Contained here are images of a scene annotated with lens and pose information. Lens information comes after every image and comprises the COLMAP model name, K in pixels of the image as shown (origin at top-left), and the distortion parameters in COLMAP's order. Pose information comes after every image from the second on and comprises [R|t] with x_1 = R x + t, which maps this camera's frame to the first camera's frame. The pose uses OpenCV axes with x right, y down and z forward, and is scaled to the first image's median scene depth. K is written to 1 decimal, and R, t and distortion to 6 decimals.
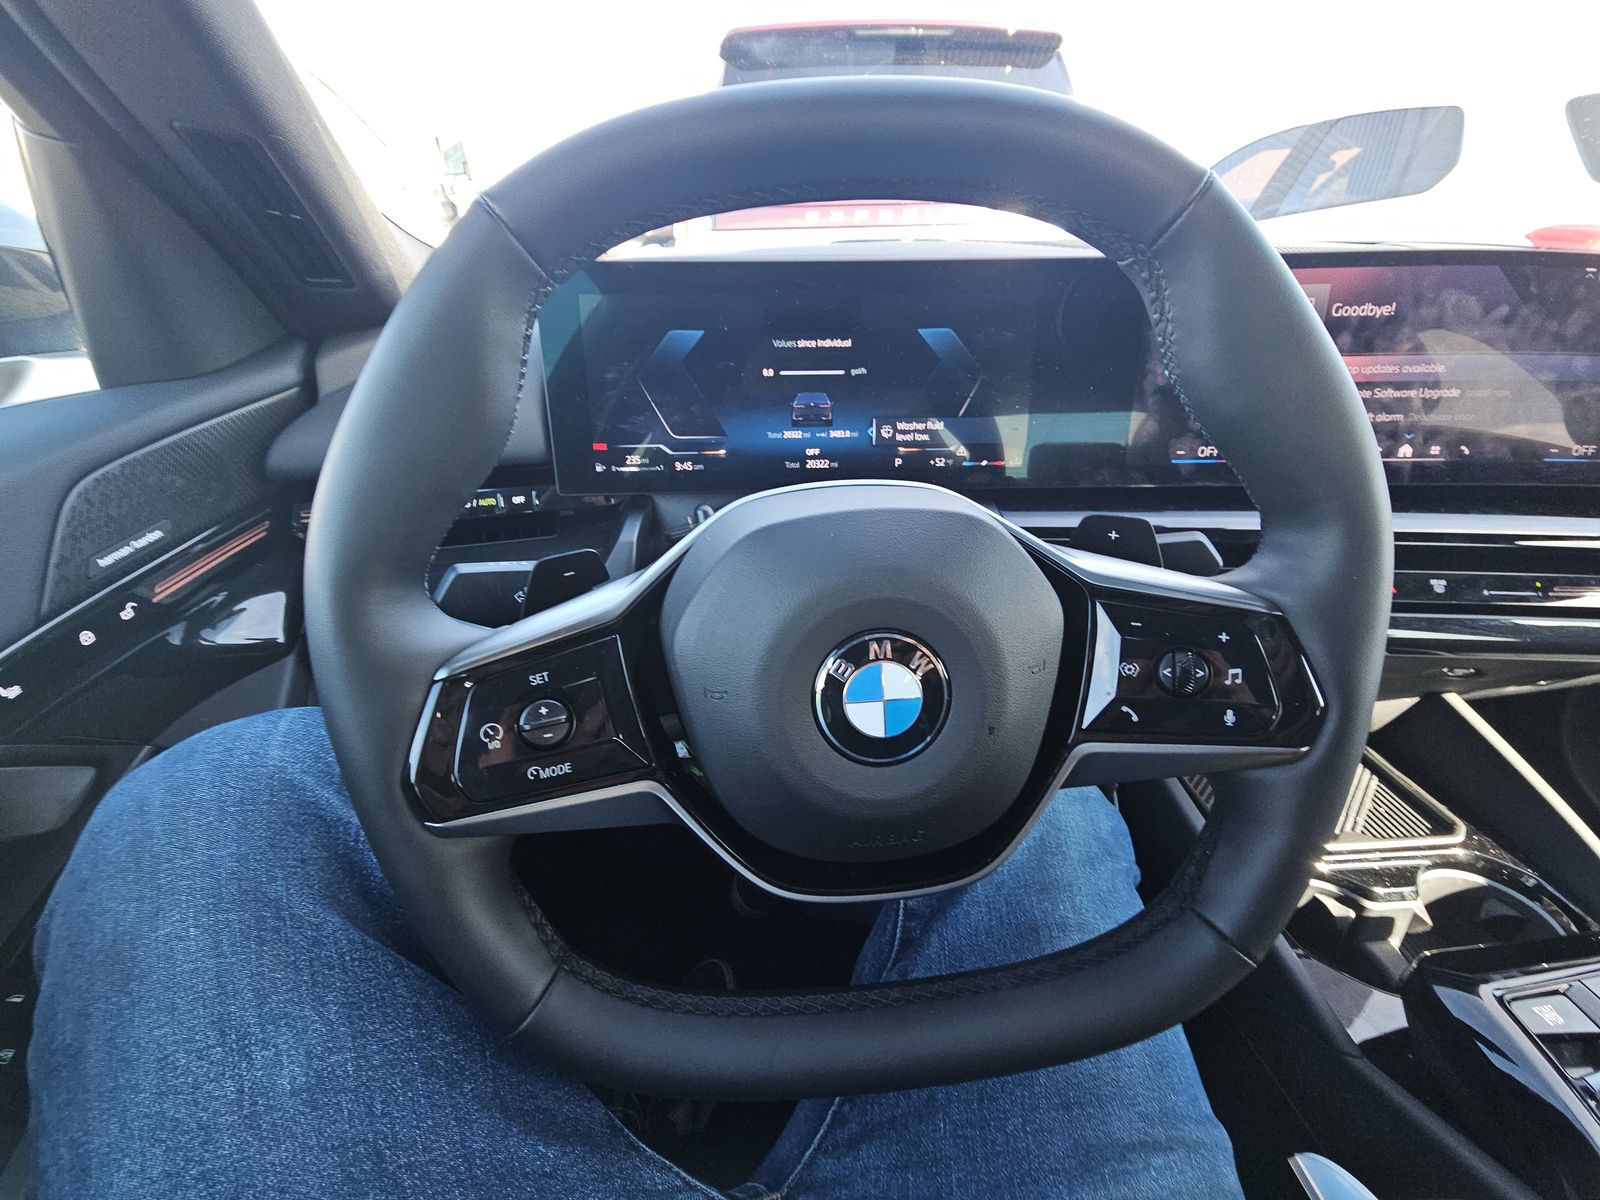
lens RADIAL K [[649.6, 0, 795.4], [0, 649.6, 616.8], [0, 0, 1]] dist [0.001947, -0.007556]
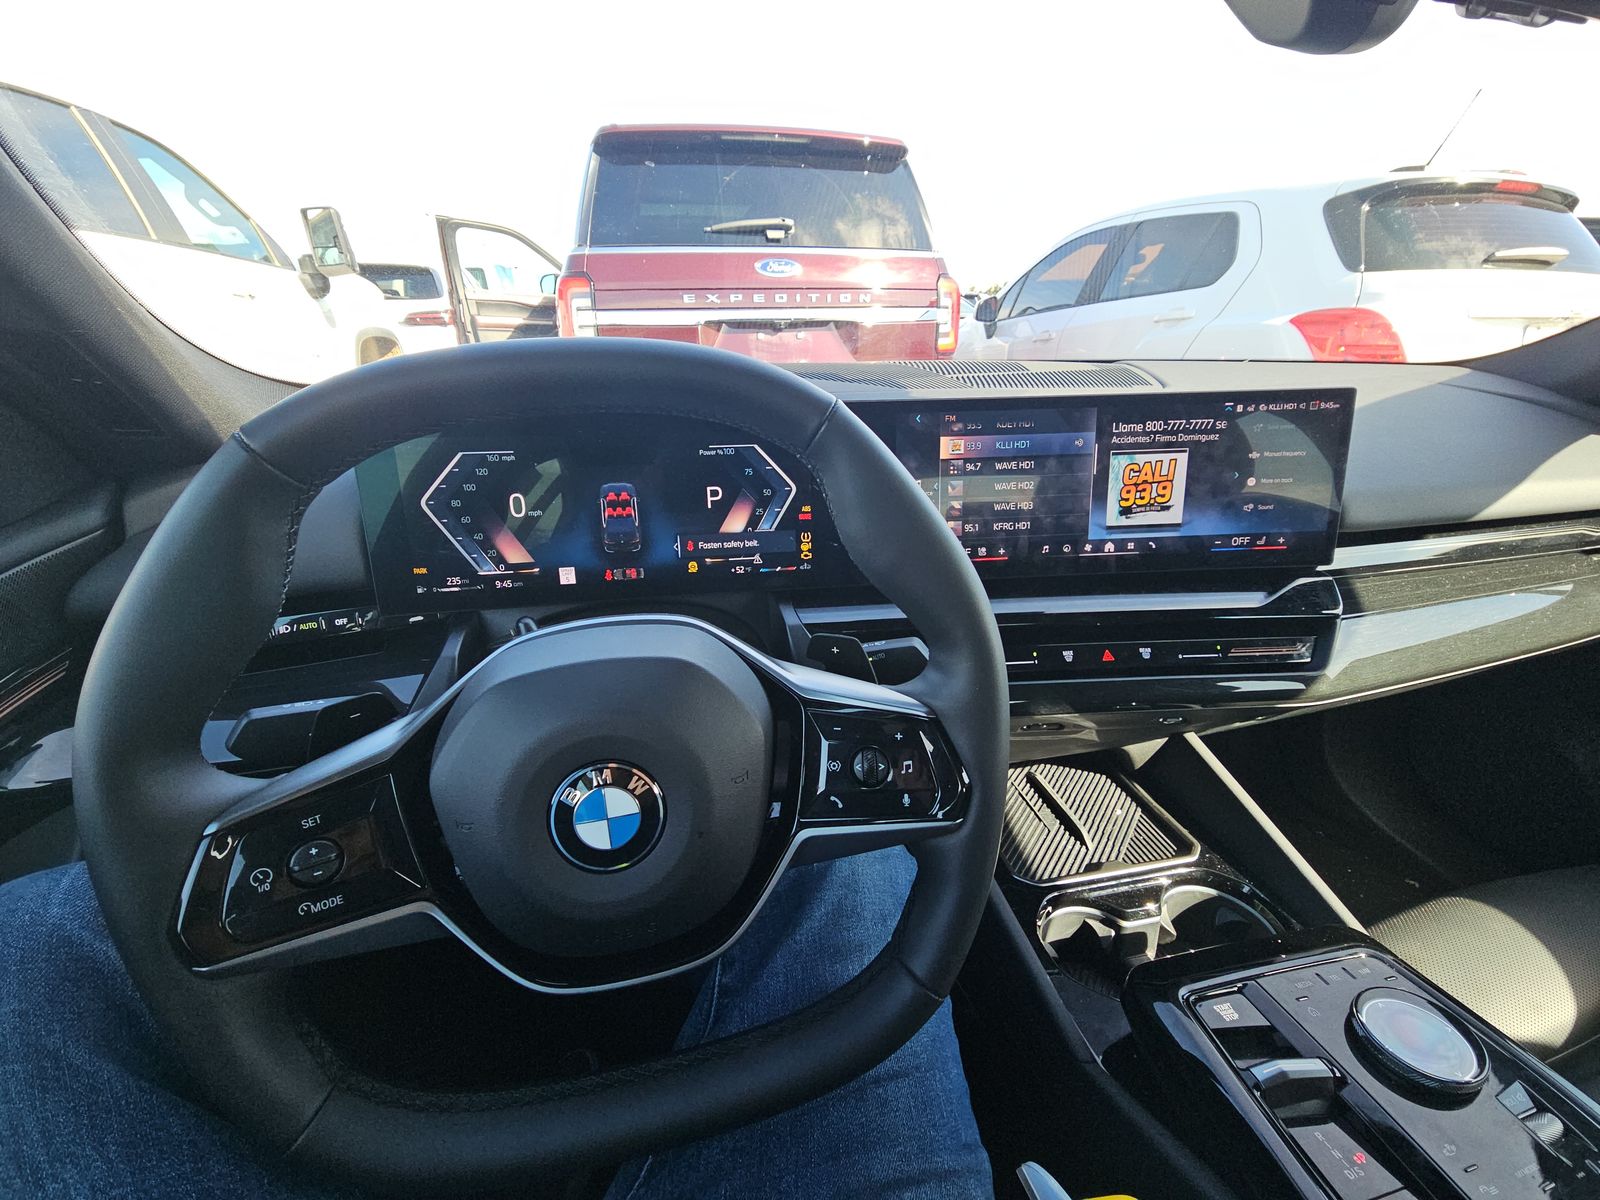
lens RADIAL K [[649.6, 0, 805.7], [0, 649.6, 612.4], [0, 0, 1]] dist [0.001947, -0.007556]
pose [[0.988243, -0.051479, 0.143965, 0.173929], [0.062976, 0.995080, -0.076482, -0.070864], [-0.139319, 0.084649, 0.986623, -0.146738]]
